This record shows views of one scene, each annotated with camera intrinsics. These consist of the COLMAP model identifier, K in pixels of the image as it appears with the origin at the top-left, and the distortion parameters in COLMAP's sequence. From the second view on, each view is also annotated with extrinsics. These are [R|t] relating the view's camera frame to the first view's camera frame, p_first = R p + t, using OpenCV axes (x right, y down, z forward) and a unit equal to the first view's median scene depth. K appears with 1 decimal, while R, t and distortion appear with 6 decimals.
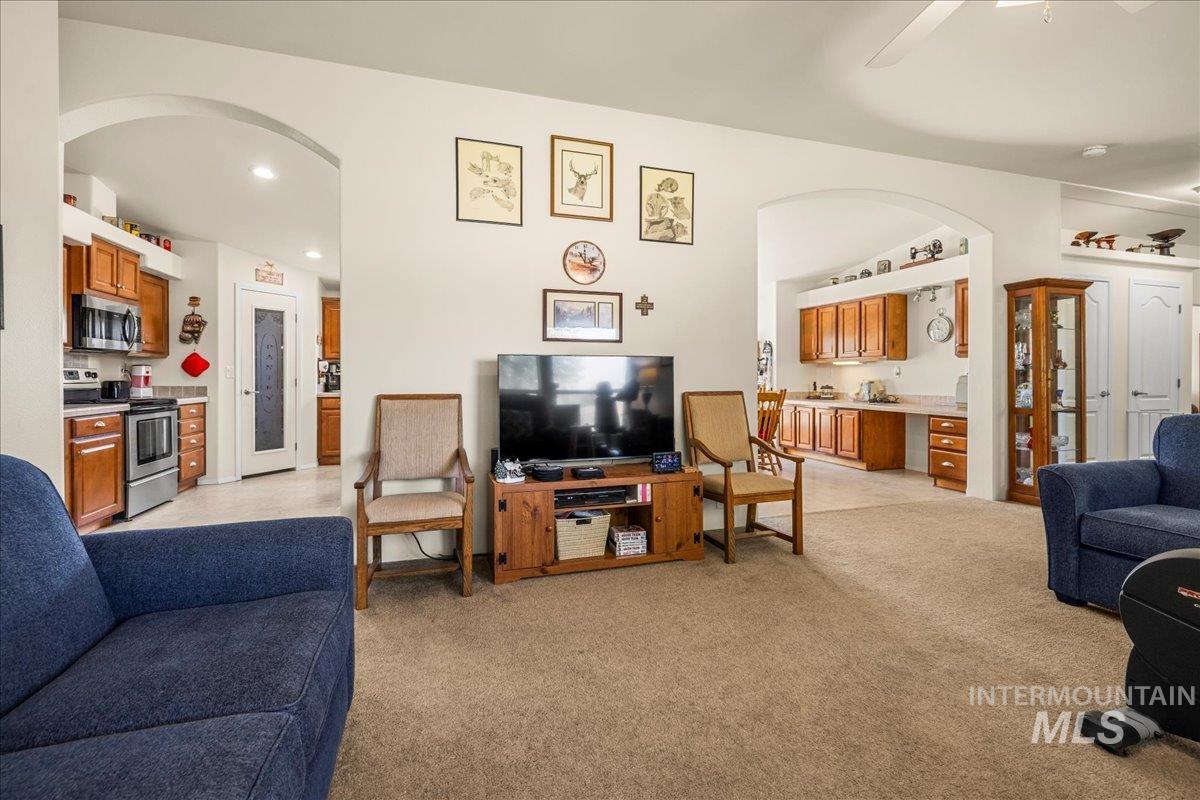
lens RADIAL K [[509.0, 0, 592.1], [0, 509.0, 379.7], [0, 0, 1]] dist [-0.000418, 0.000167]
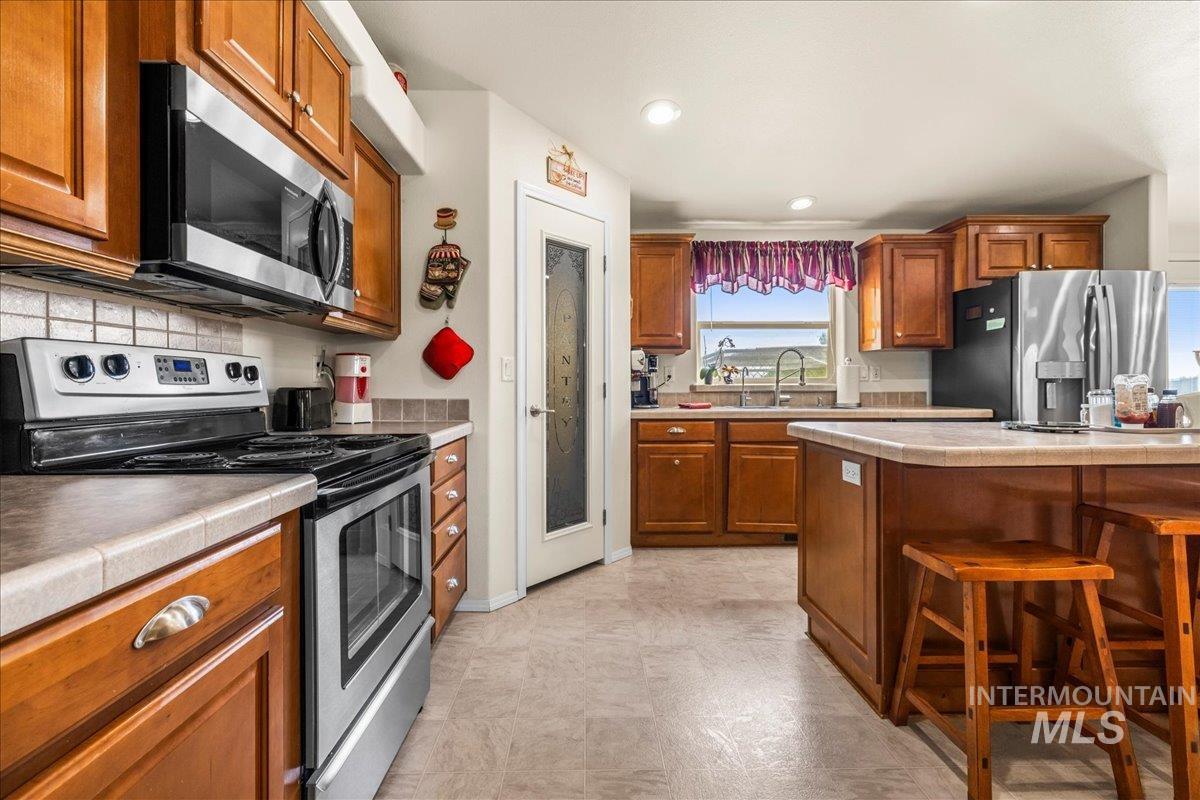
lens RADIAL K [[509.0, 0, 589.3], [0, 509.0, 385.8], [0, 0, 1]] dist [-0.000418, 0.000167]
pose [[0.959039, -0.002948, -0.283258, -0.575168], [0.002053, 0.999992, -0.003456, 0.002328], [0.283265, 0.002733, 0.959038, 0.647360]]
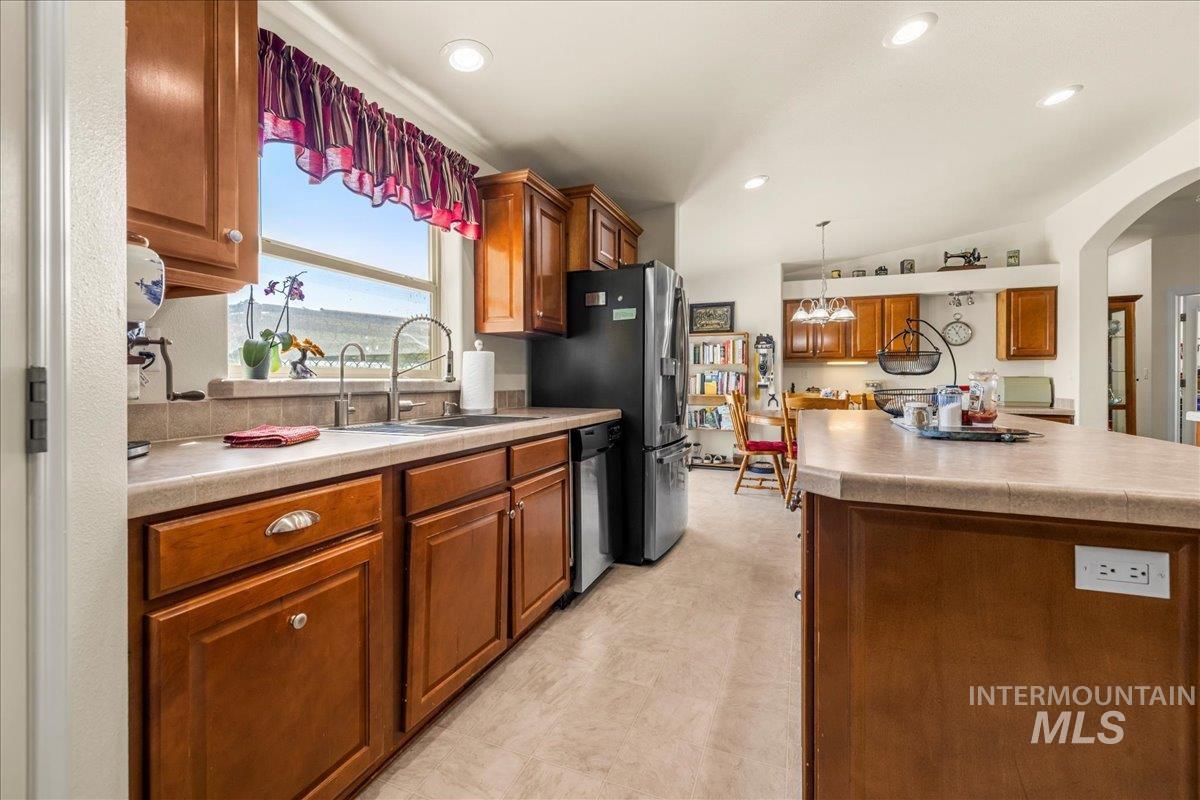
lens RADIAL K [[509.0, 0, 595.1], [0, 509.0, 381.6], [0, 0, 1]] dist [-0.000418, 0.000167]
pose [[0.629295, -0.001902, 0.777165, -0.747477], [0.002920, 0.999996, 0.000082, -0.000253], [-0.777161, 0.002218, 0.629297, 1.104019]]
